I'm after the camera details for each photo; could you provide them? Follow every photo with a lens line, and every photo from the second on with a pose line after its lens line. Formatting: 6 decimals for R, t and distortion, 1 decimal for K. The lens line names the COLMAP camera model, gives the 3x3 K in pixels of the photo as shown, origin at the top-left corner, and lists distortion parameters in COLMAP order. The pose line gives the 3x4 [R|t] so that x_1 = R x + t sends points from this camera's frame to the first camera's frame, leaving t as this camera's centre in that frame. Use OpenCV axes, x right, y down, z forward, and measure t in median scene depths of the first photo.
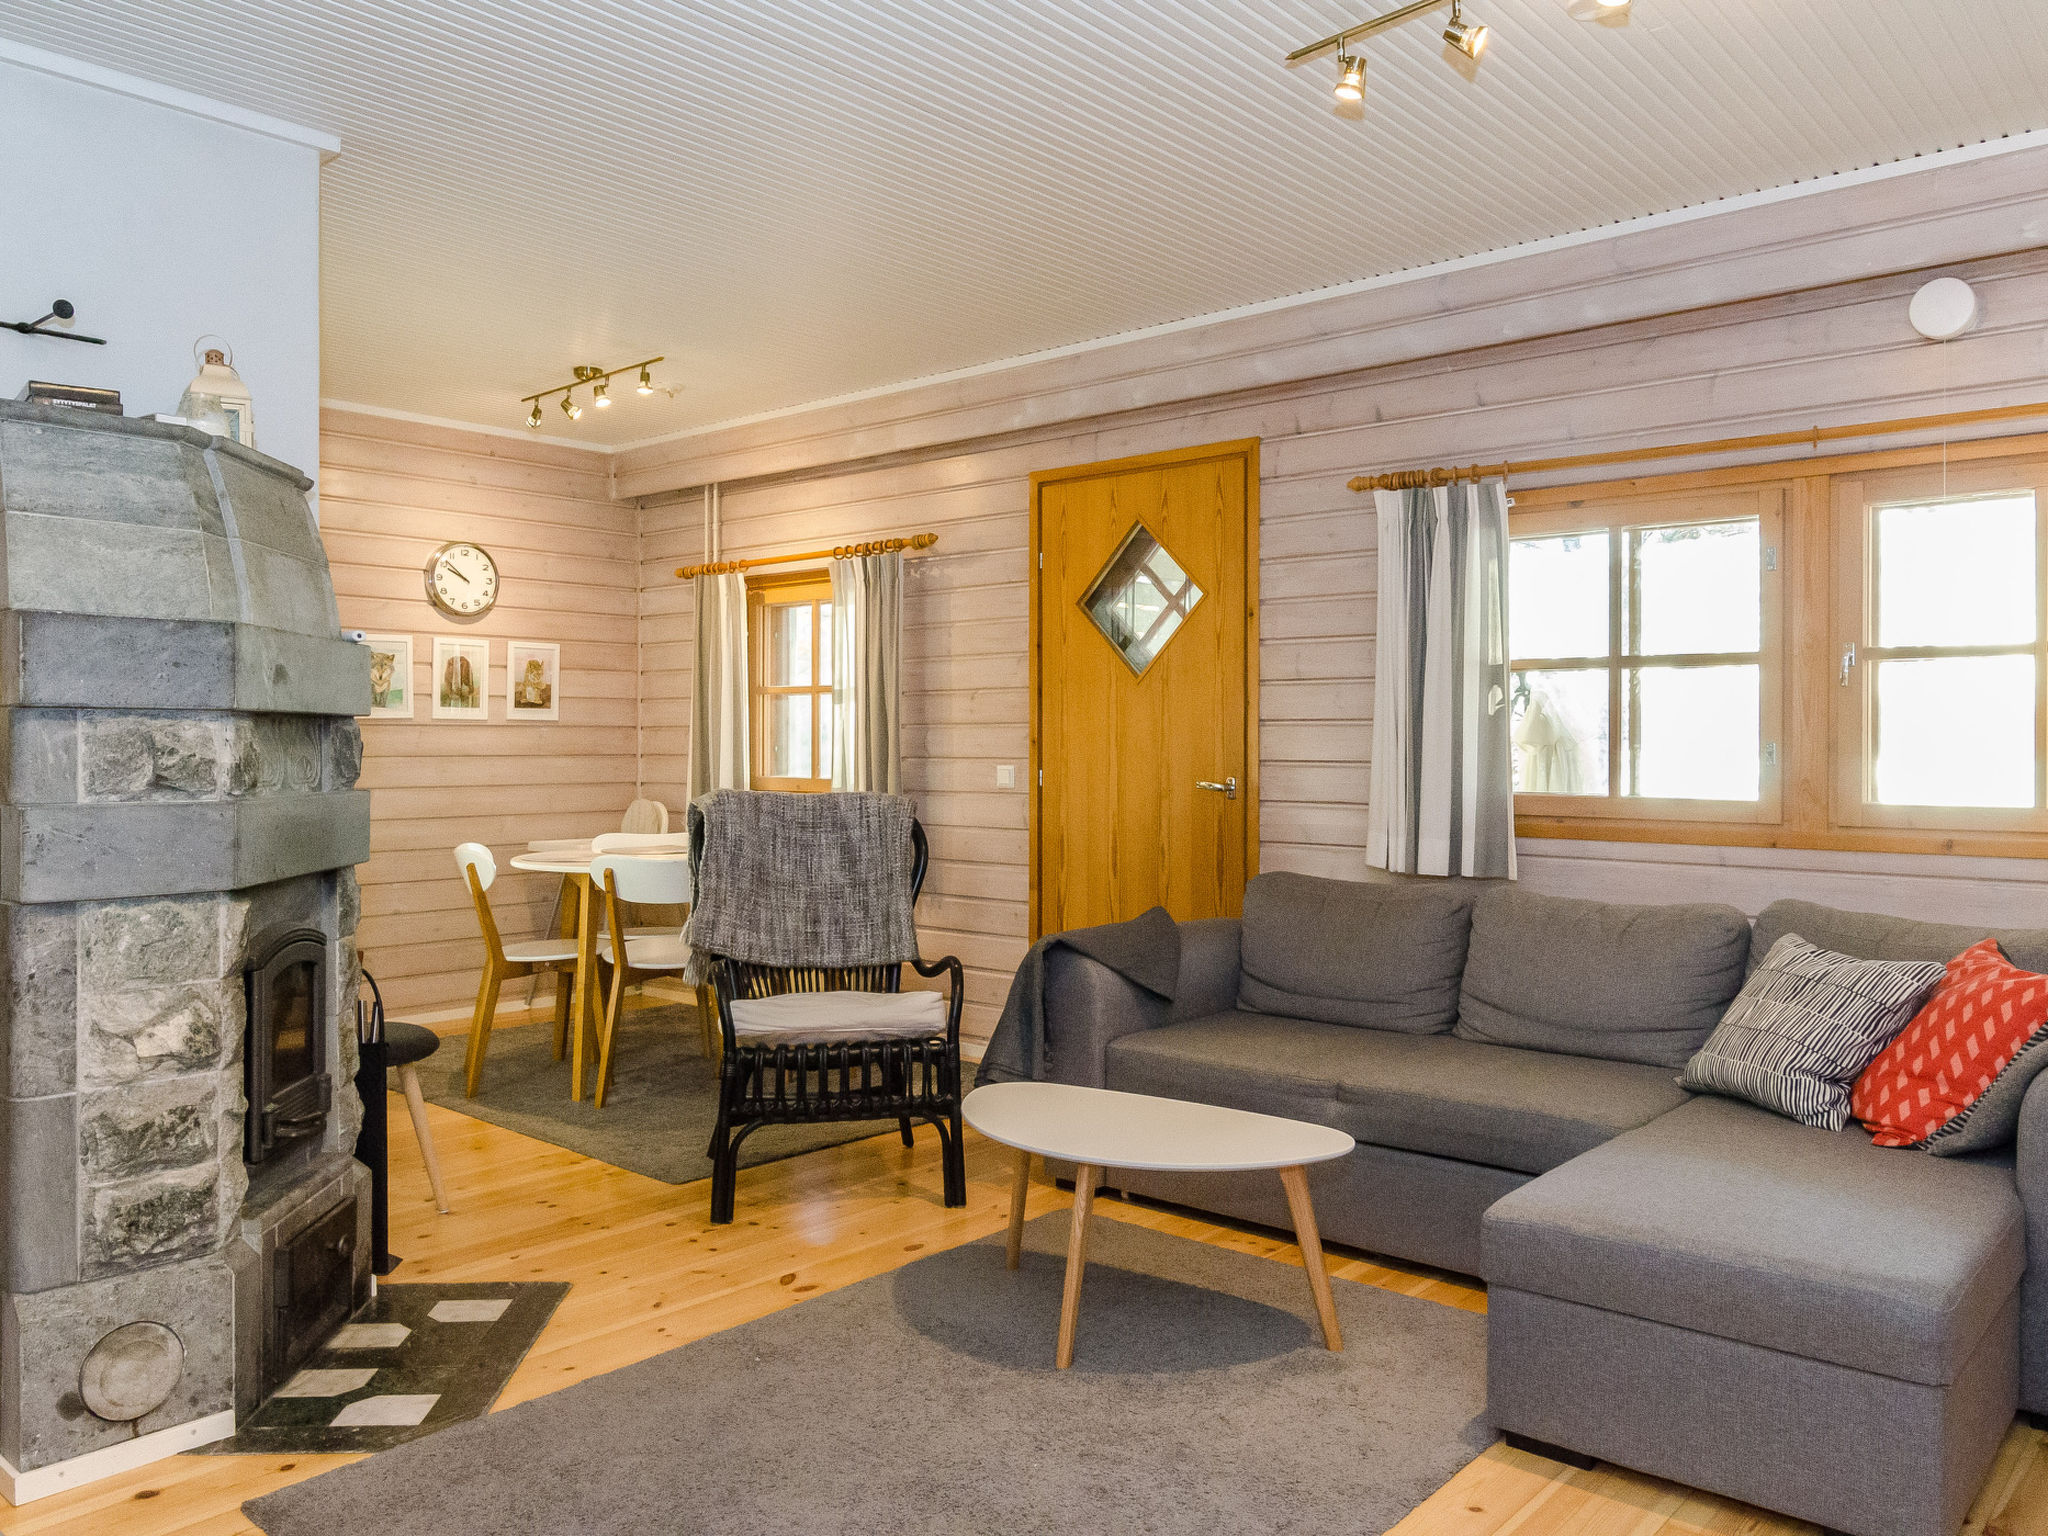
lens RADIAL K [[1534.7, 0, 1028.4], [0, 1534.7, 755.4], [0, 0, 1]] dist [-0.006047, -0.003687]
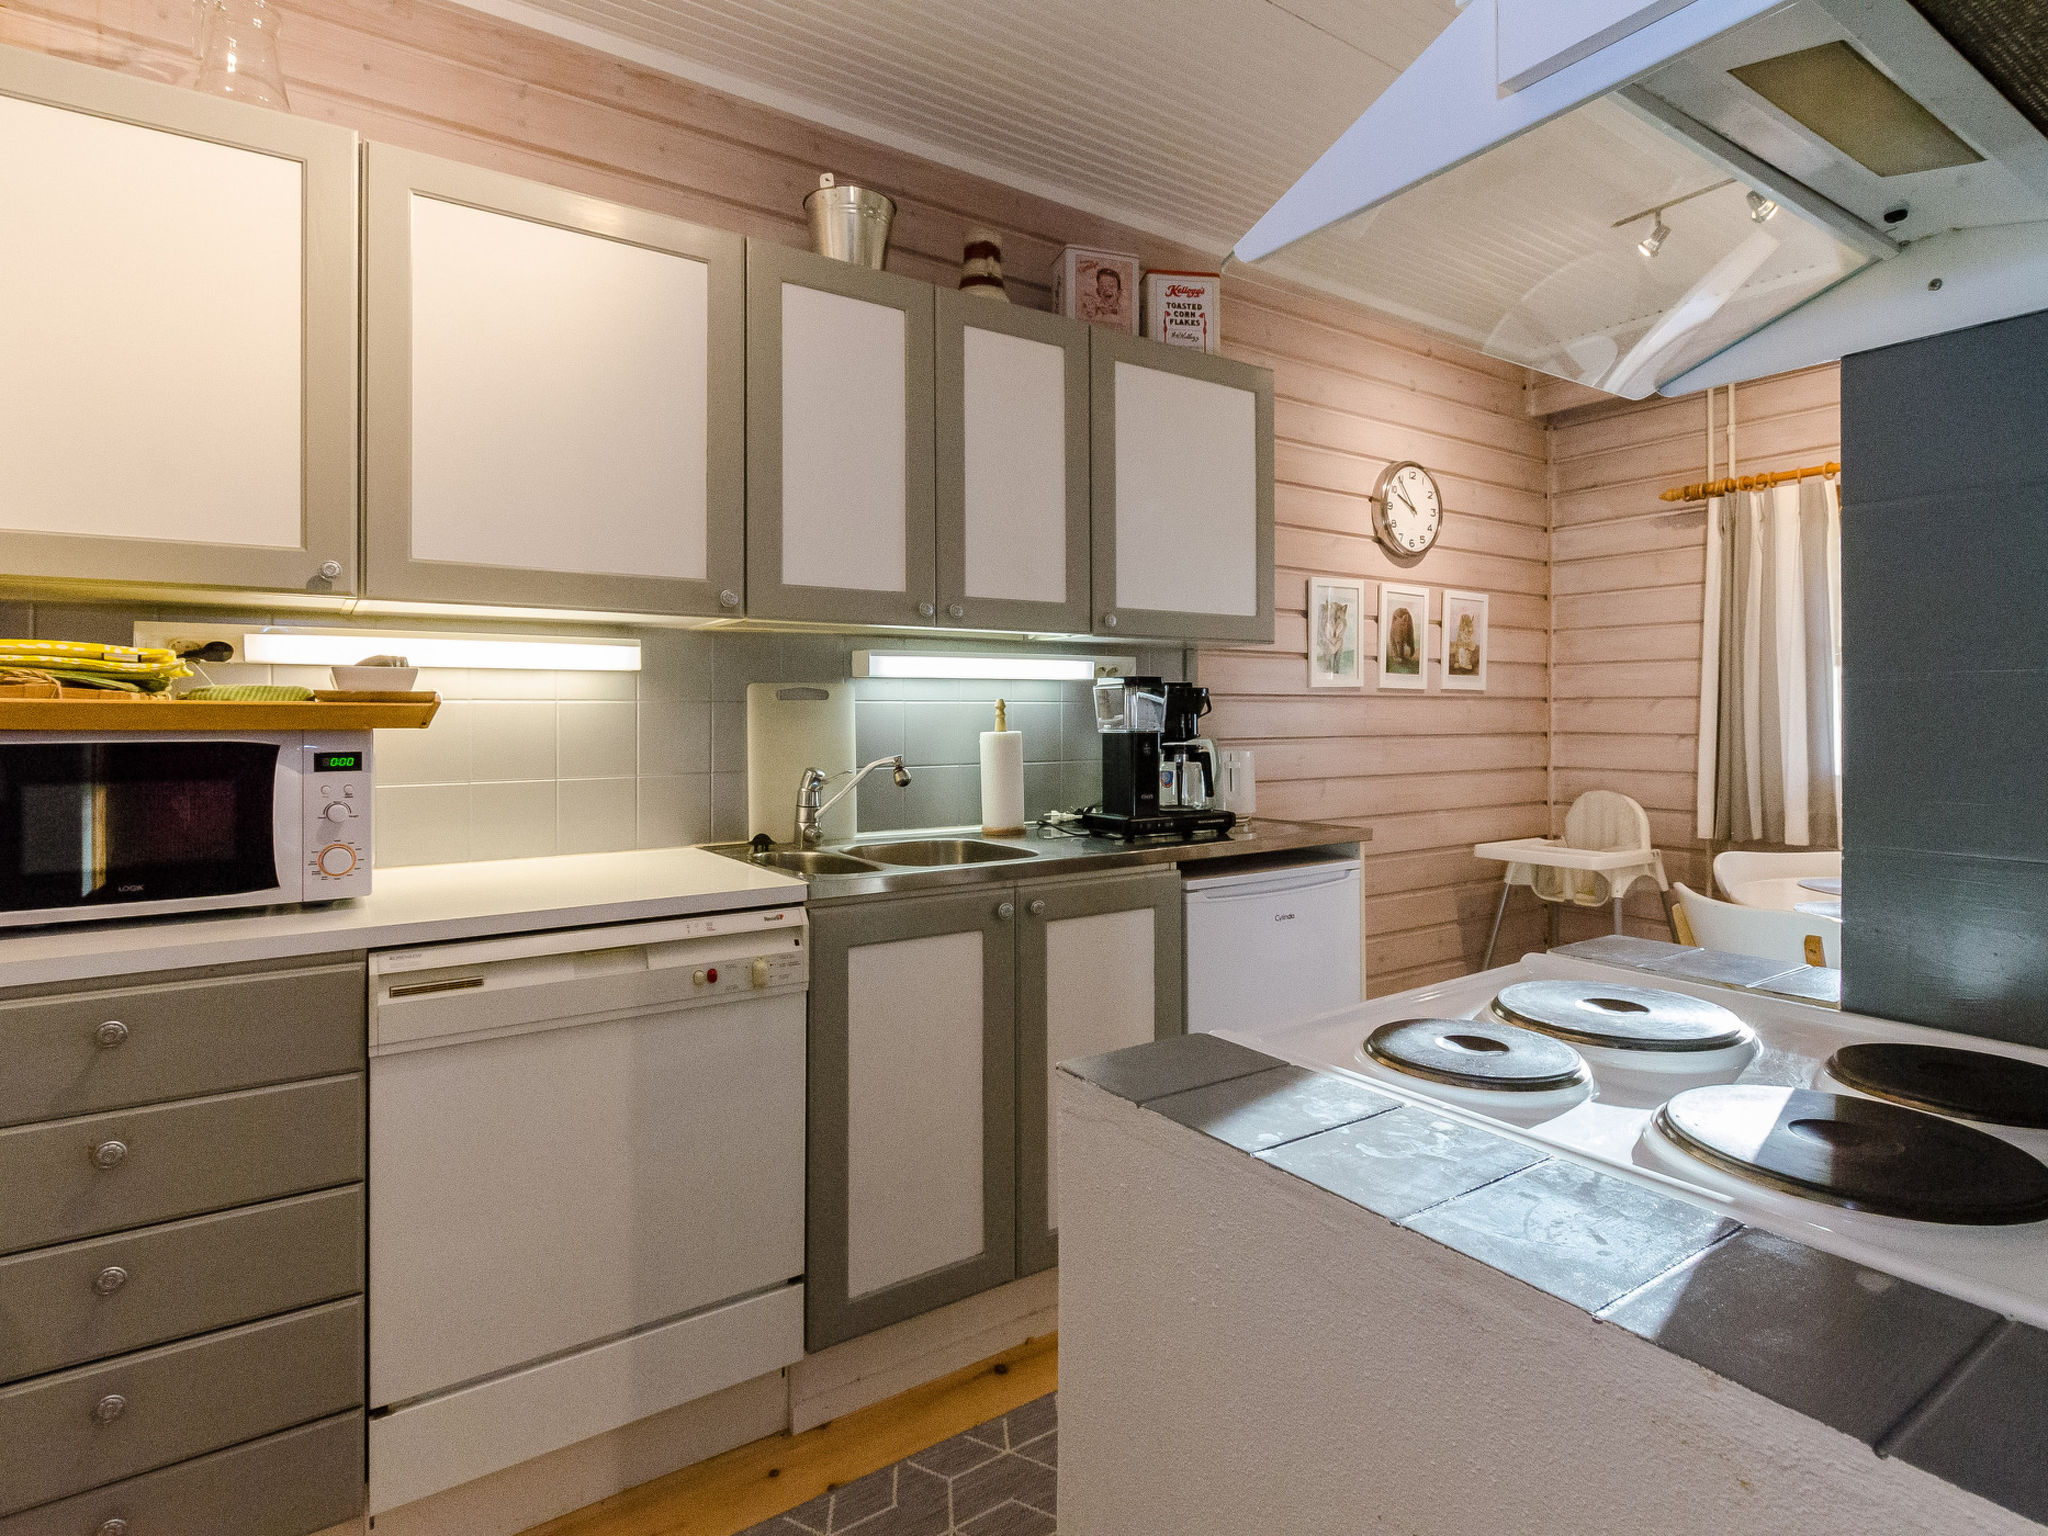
lens RADIAL K [[1062.9, 0, 1016.3], [0, 1062.9, 703.0], [0, 0, 1]] dist [0.000025, 0.000002]
pose [[0.968484, -0.002385, -0.249063, -0.625425], [-0.002239, 0.999830, -0.018282, -0.008699], [0.249065, 0.018263, 0.968315, 0.624924]]
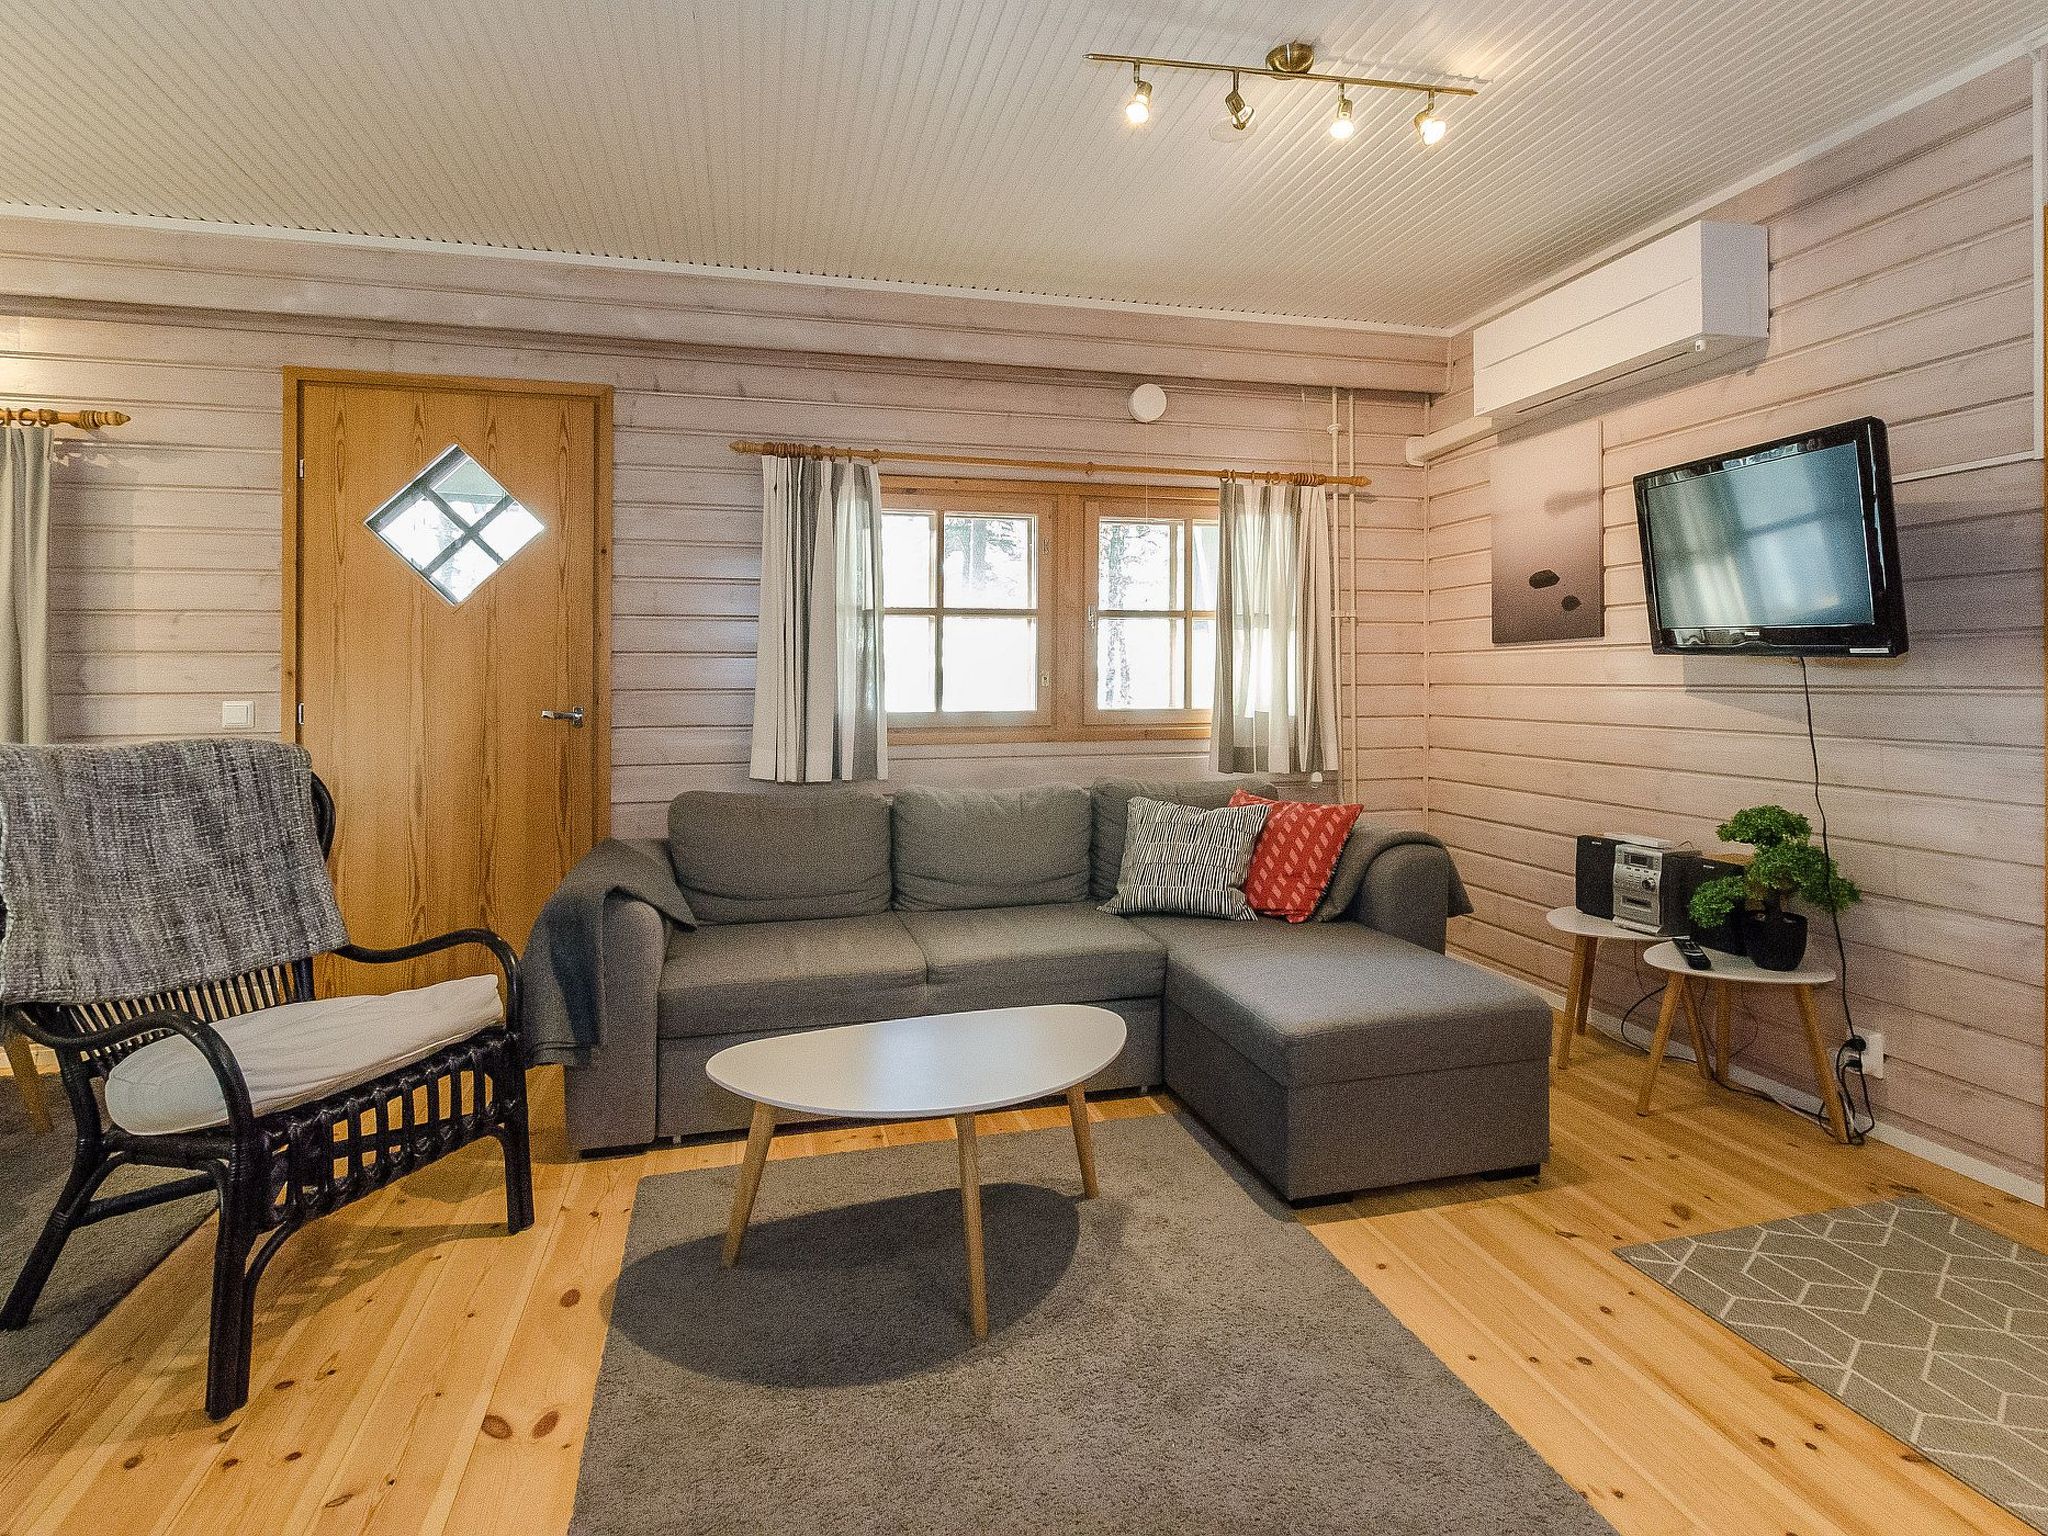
lens RADIAL K [[1041.9, 0, 1019.1], [0, 1041.9, 674.6], [0, 0, 1]] dist [0.003307, 0.000242]
pose [[0.566092, -0.002420, 0.824339, -0.317808], [0.011800, 0.999917, -0.005168, -0.000138], [-0.824258, 0.012653, 0.566073, 0.399690]]
